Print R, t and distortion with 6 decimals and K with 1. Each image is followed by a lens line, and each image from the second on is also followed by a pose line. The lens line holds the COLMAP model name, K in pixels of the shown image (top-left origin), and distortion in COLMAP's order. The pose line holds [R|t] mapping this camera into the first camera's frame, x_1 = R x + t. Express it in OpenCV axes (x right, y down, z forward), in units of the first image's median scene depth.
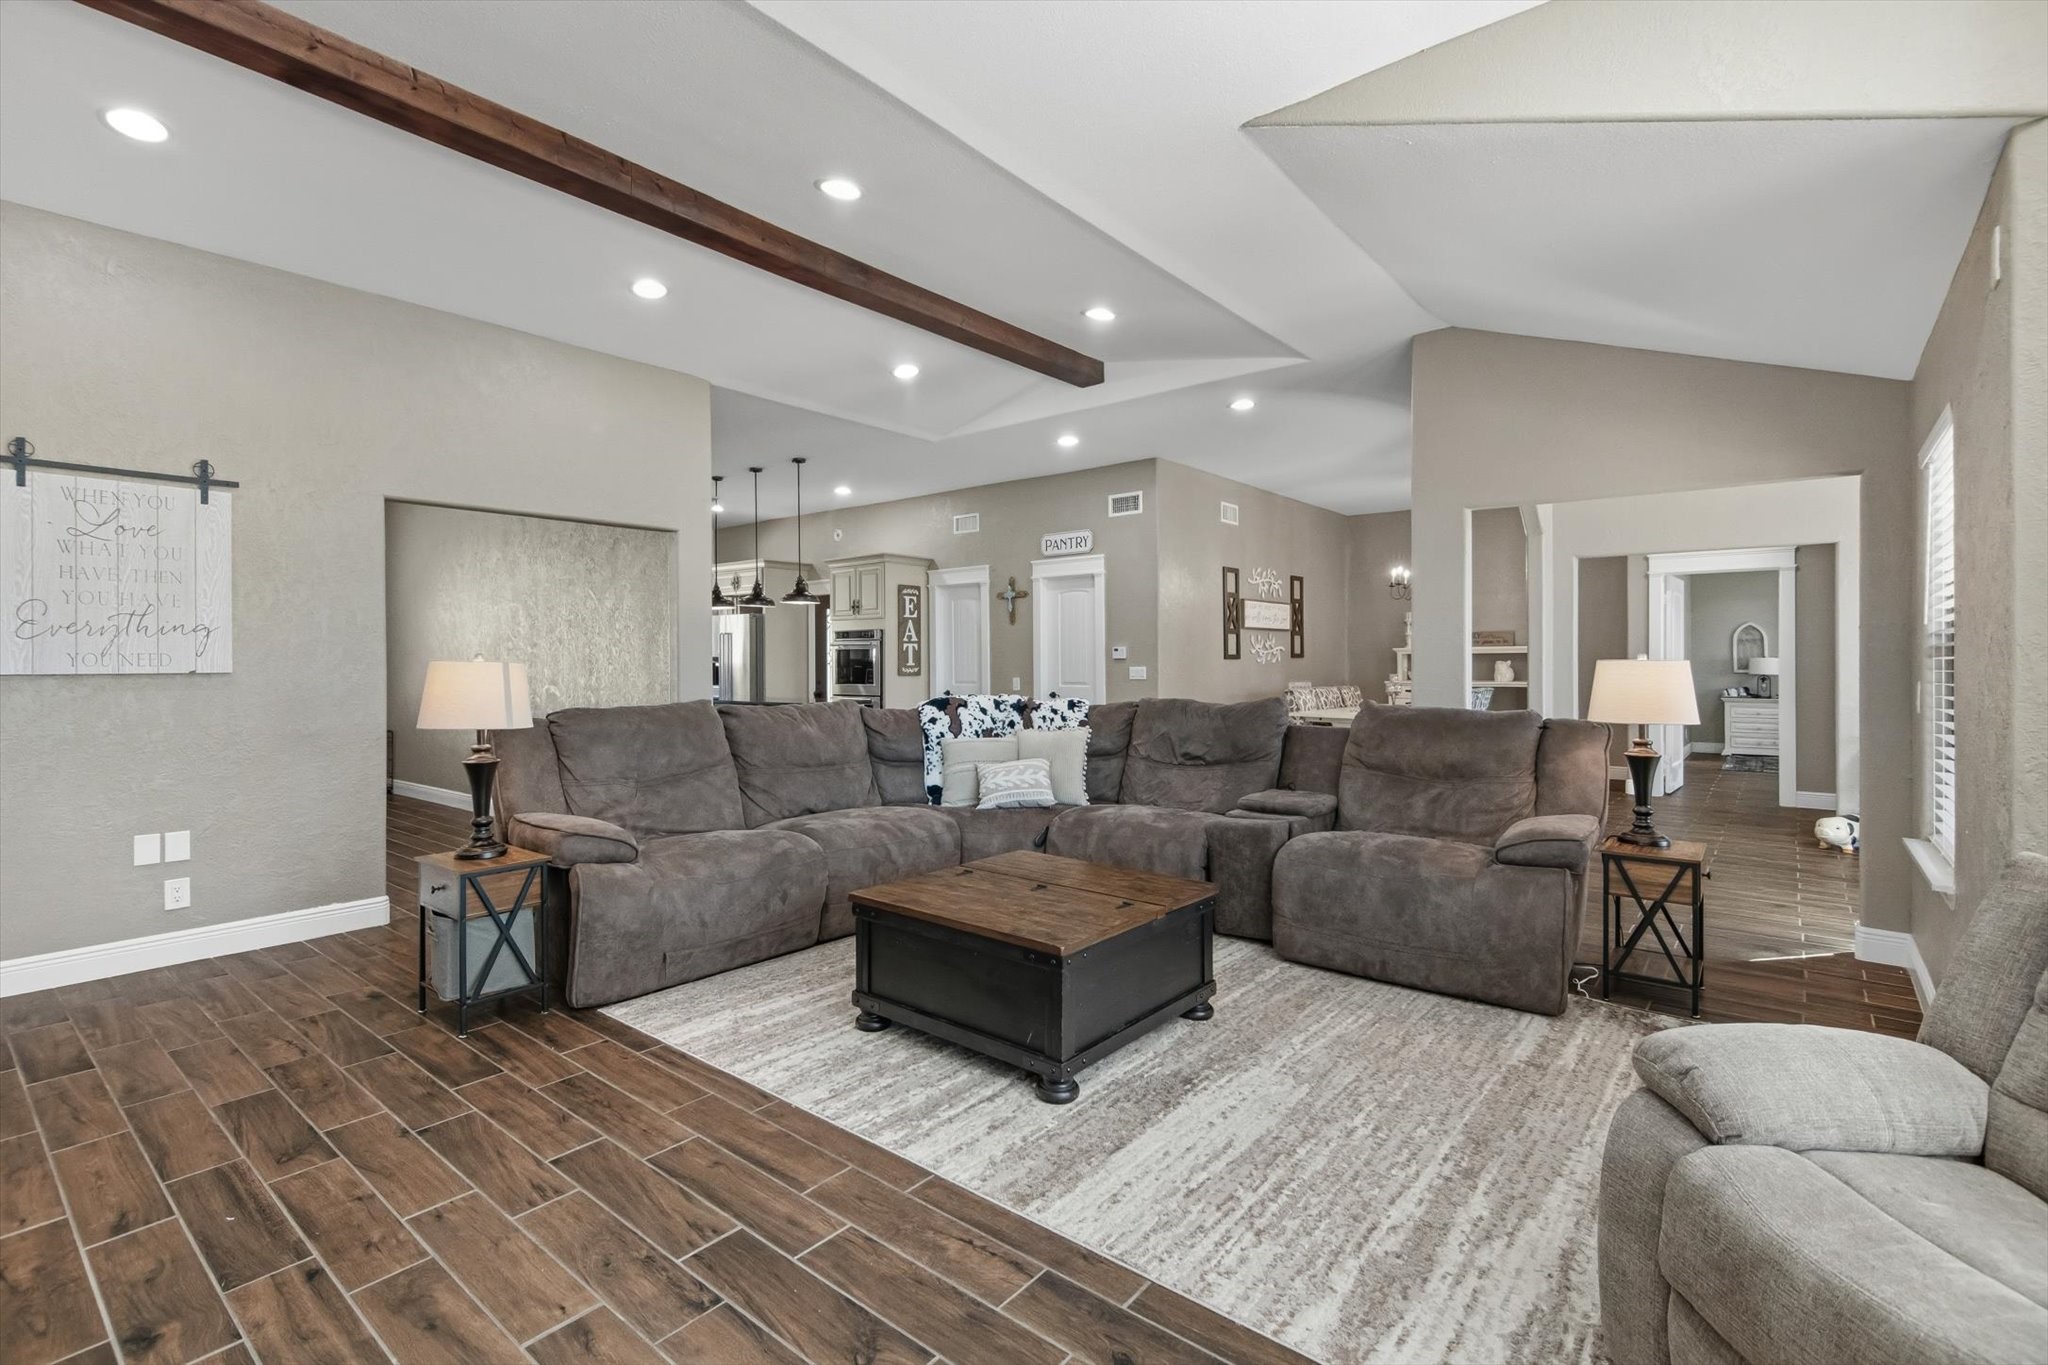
lens RADIAL K [[925.0, 0, 1003.4], [0, 925.0, 669.0], [0, 0, 1]] dist [0.007089, -0.001215]
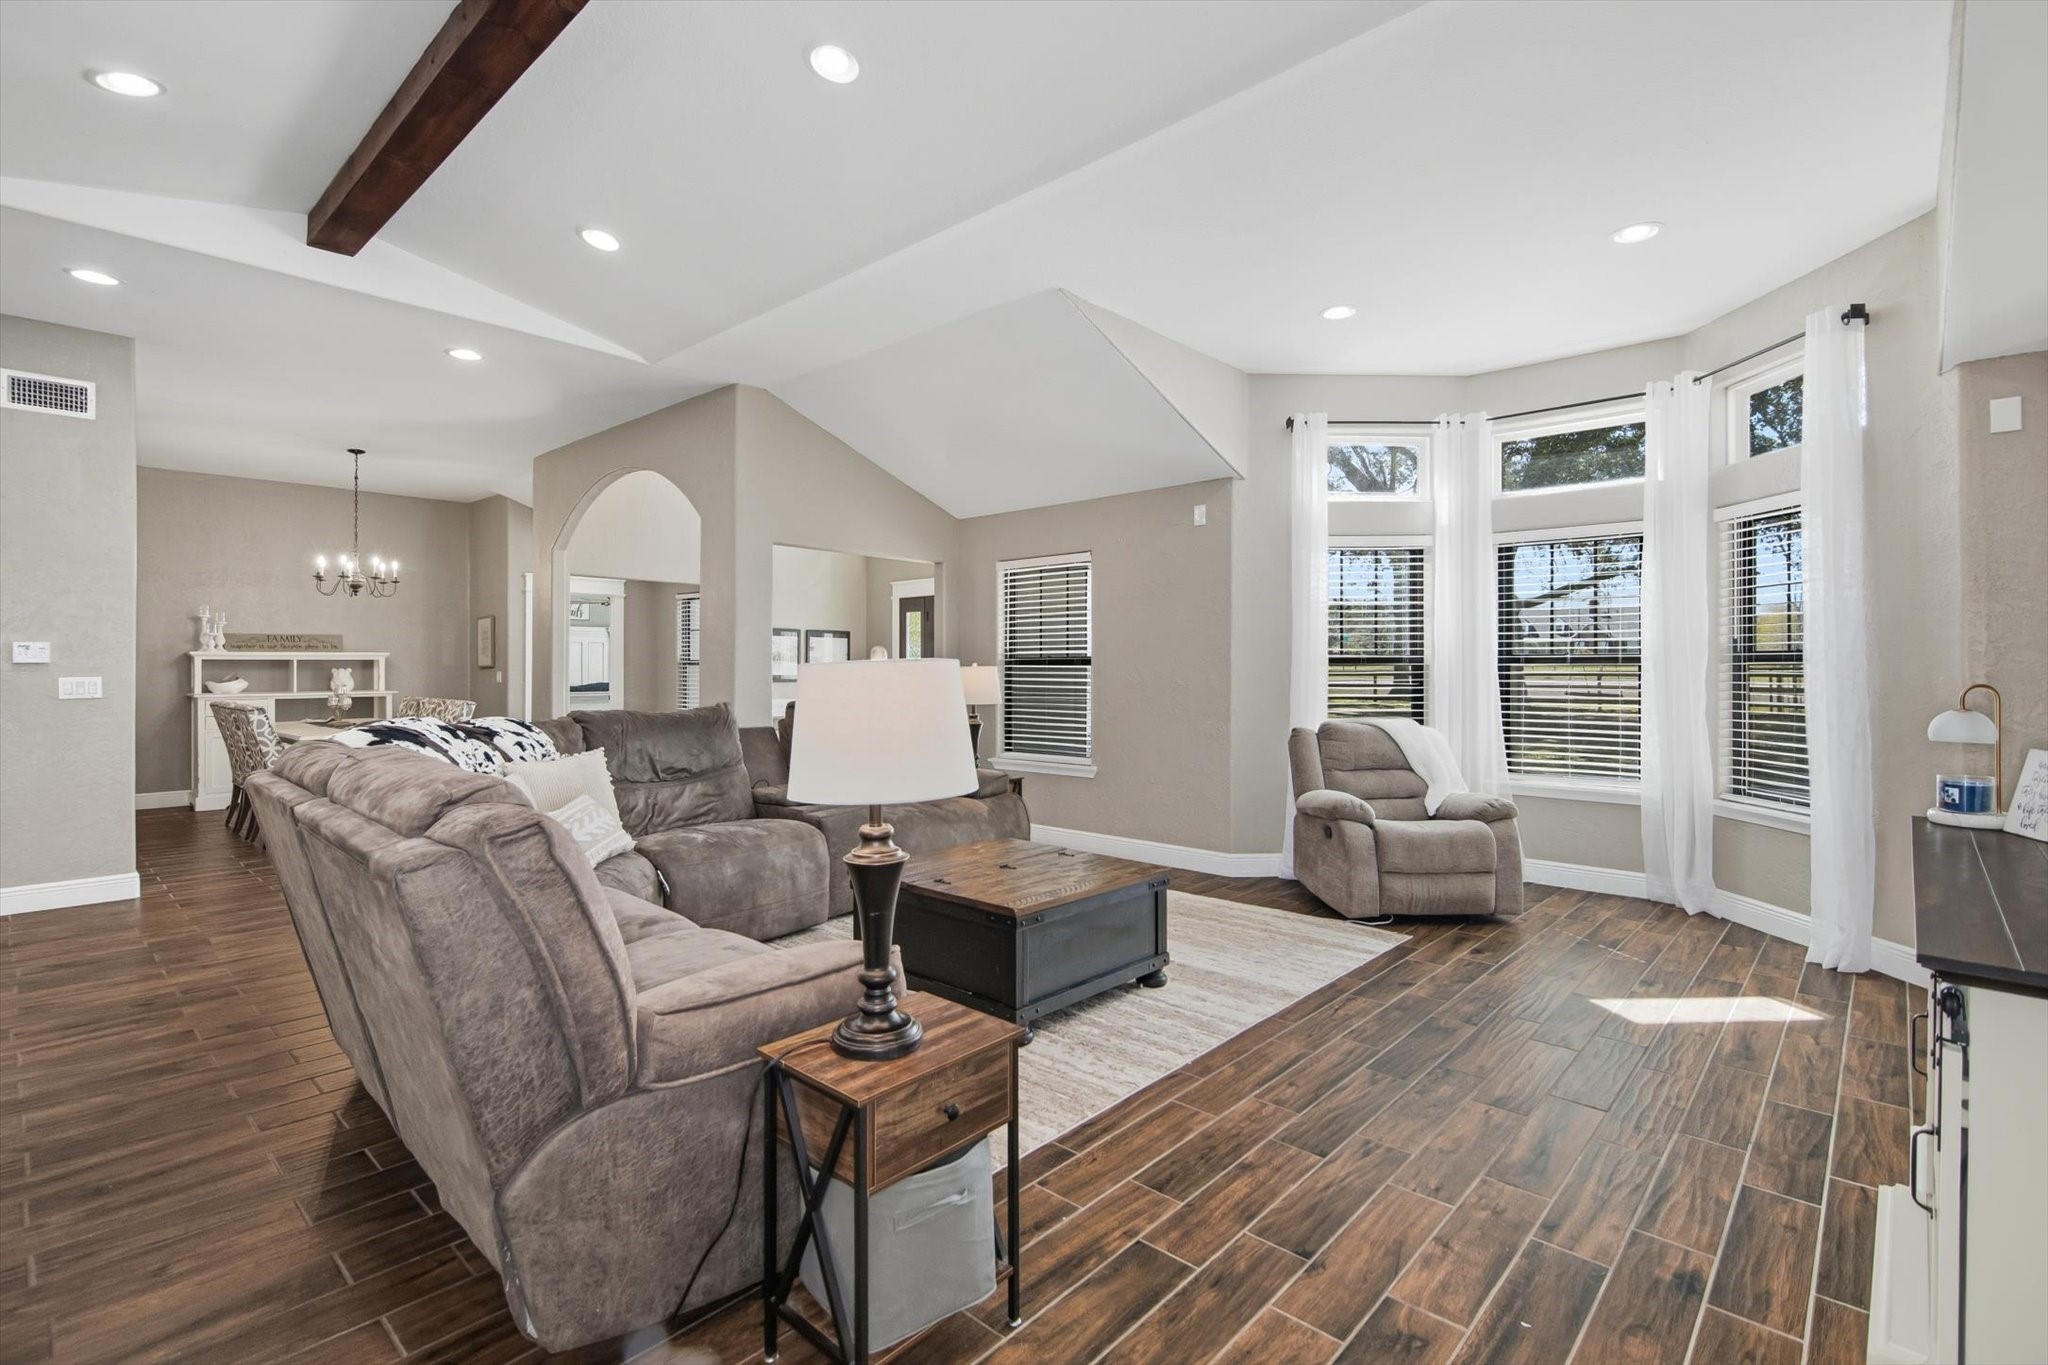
lens RADIAL K [[954.7, 0, 1031.6], [0, 954.7, 677.7], [0, 0, 1]] dist [0.011424, 0.000070]
pose [[0.038392, -0.007950, 0.999231, -1.448404], [0.010136, 0.999920, 0.007566, -0.002151], [-0.999211, 0.009838, 0.038469, 1.198036]]
